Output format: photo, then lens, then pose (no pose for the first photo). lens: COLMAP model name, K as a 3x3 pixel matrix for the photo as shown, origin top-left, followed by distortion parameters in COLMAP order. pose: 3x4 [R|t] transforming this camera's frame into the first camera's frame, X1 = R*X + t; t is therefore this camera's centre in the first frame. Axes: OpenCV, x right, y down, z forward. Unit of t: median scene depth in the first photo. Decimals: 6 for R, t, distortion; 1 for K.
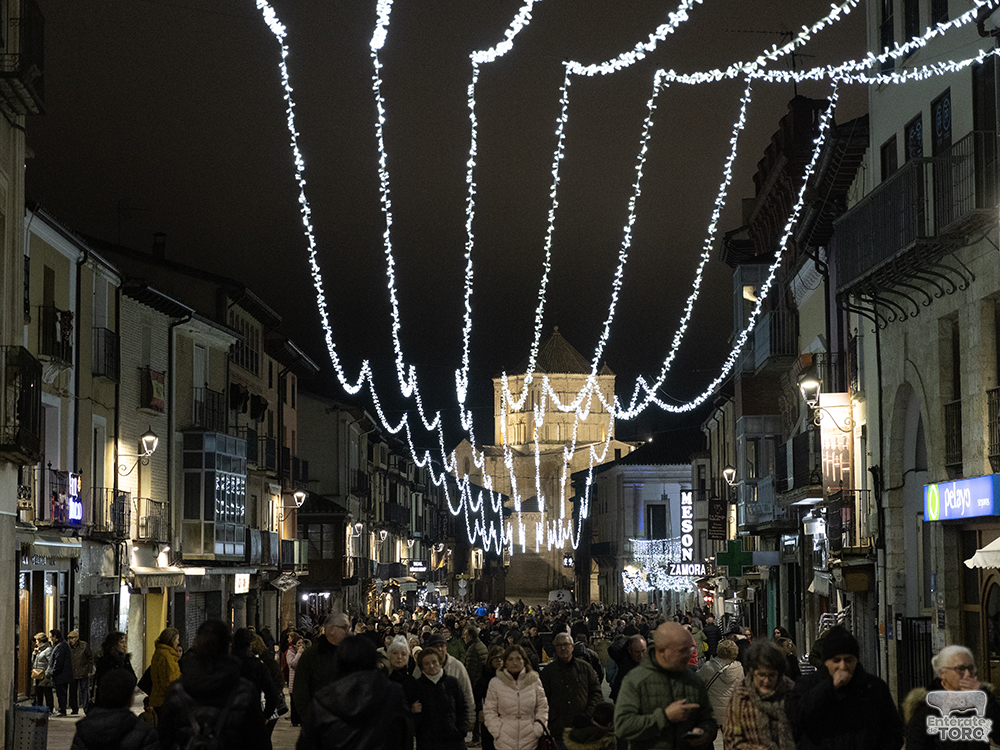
lens RADIAL K [[2086.7, 0, 500.0], [0, 2086.7, 375.0], [0, 0, 1]] dist [0.042407, 0.025809]
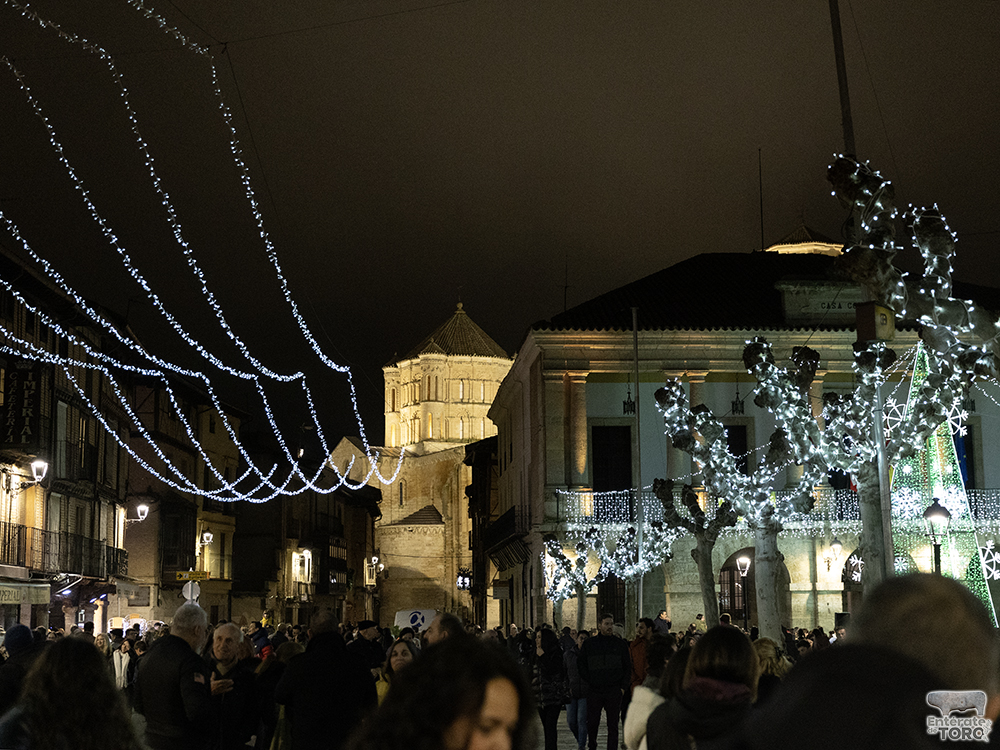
lens RADIAL K [[1580.0, 0, 555.0], [0, 1580.0, 372.5], [0, 0, 1]] dist [0.017535, -0.064366]
pose [[0.997703, 0.003499, 0.067647, 0.037666], [0.000831, 0.997957, -0.063876, 0.074214], [-0.067732, 0.063786, 0.995662, 0.646425]]
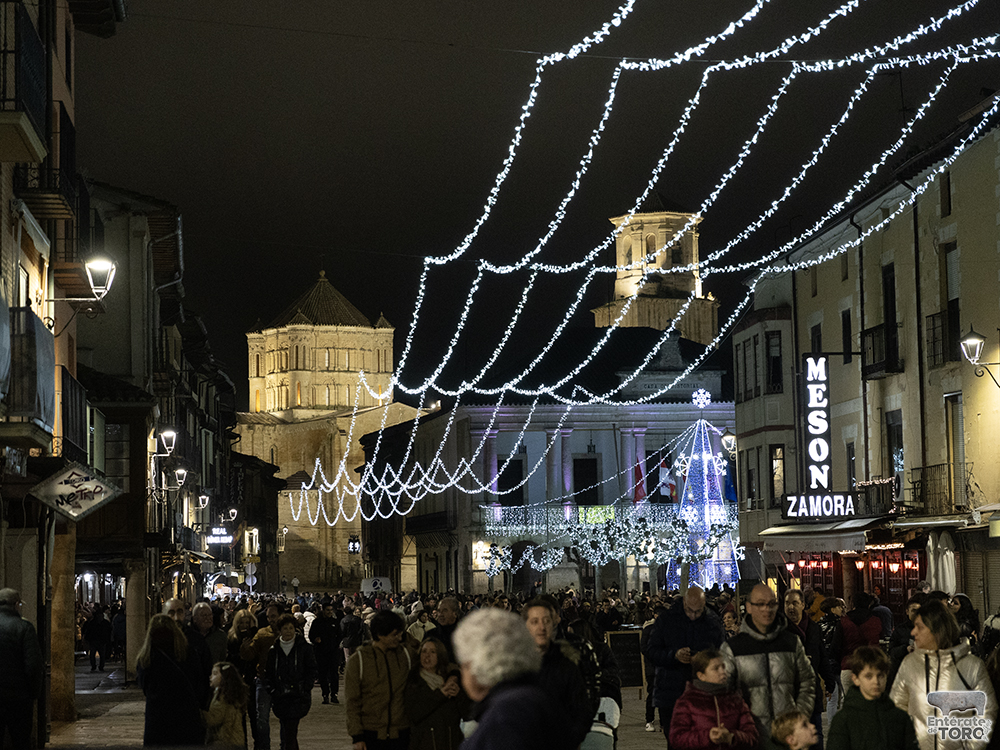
lens RADIAL K [[2086.7, 0, 500.0], [0, 2086.7, 375.0], [0, 0, 1]] dist [0.042407, 0.025809]
pose [[0.990321, -0.001830, 0.138784, -0.032794], [0.001899, 0.999998, -0.000361, 0.032430], [-0.138783, 0.000621, 0.990323, 0.264980]]
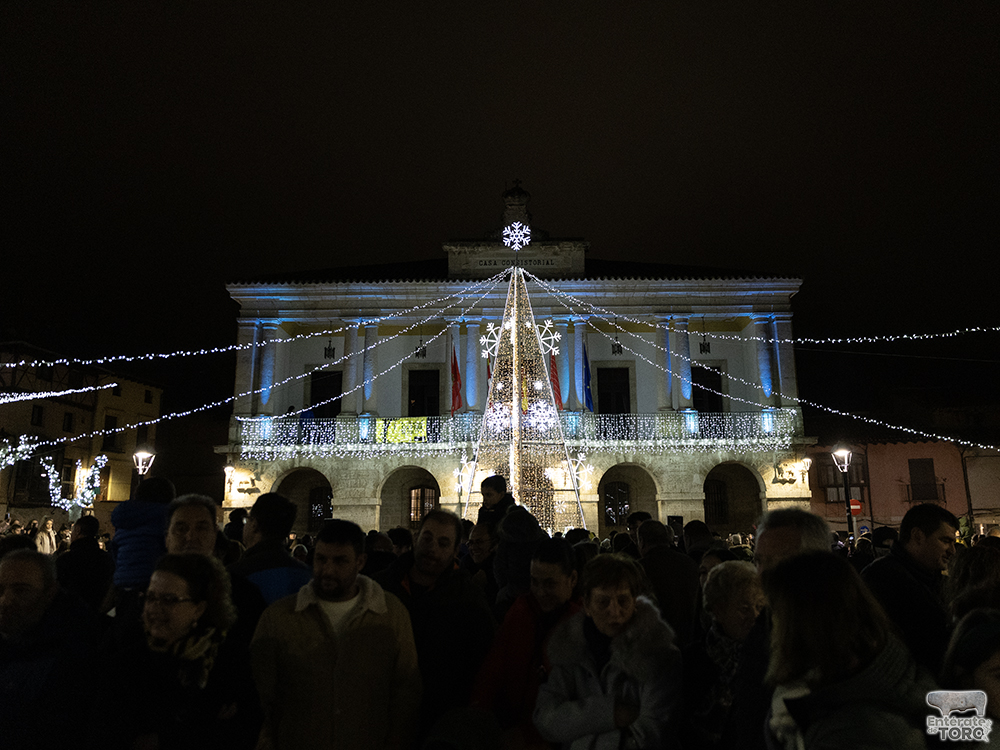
lens RADIAL K [[772.0, 0, 541.5], [0, 772.0, 377.0], [0, 0, 1]] dist [0.026614, -0.010304]
pose [[0.999846, -0.010745, -0.013840, 0.141194], [0.009222, 0.994352, -0.105734, 0.089027], [0.014898, 0.105590, 0.994298, 0.794063]]
